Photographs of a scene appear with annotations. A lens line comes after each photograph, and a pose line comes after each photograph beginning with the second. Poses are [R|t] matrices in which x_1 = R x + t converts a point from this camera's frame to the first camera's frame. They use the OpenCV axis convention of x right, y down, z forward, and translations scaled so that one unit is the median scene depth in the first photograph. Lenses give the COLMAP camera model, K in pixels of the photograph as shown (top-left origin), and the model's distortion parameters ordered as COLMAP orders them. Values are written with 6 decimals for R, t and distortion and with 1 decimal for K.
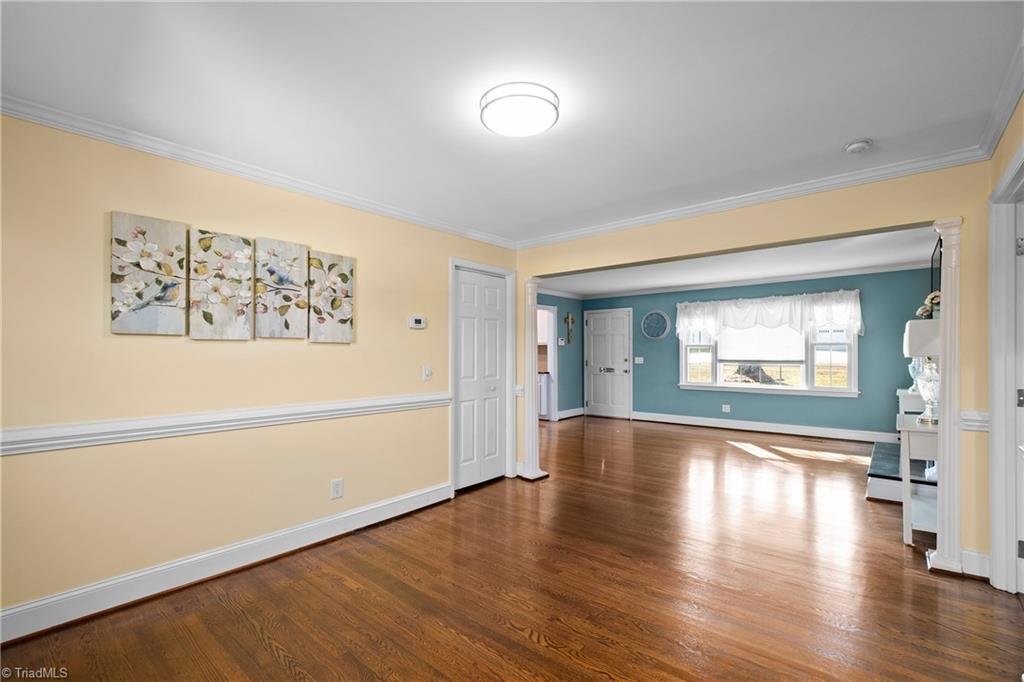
lens RADIAL K [[456.9, 0, 515.5], [0, 456.9, 353.3], [0, 0, 1]] dist [-0.003445, -0.000422]
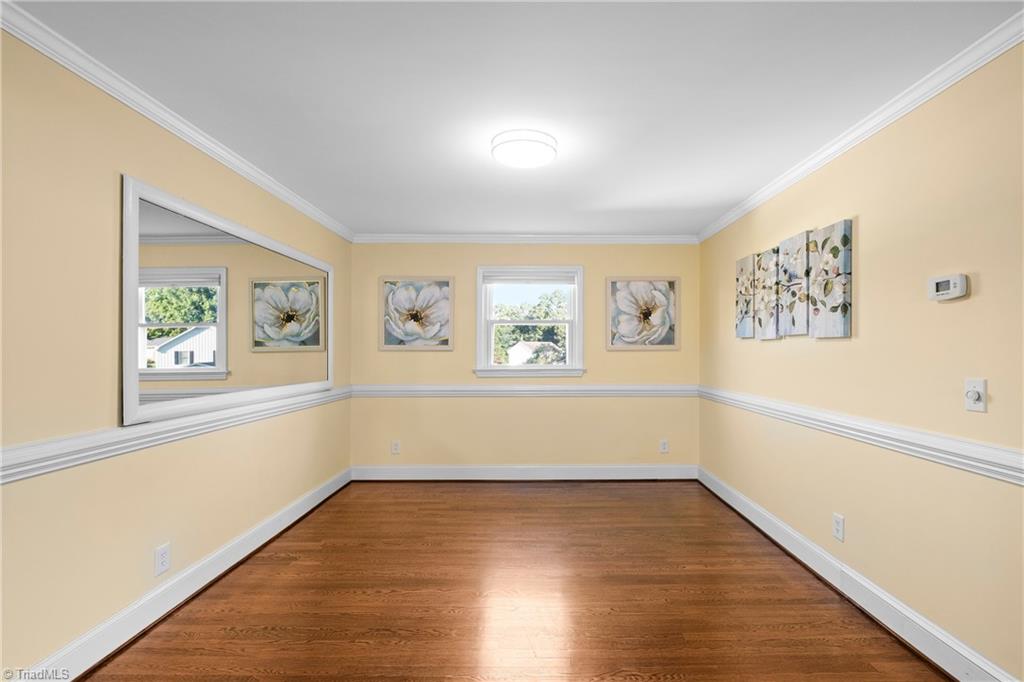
lens RADIAL K [[480.4, 0, 541.7], [0, 480.4, 347.2], [0, 0, 1]] dist [-0.004567, -0.000039]
pose [[-0.753756, -0.001441, -0.657153, 0.220237], [0.002483, 0.999984, -0.005040, -0.001520], [0.657150, -0.005430, -0.753741, 0.545620]]
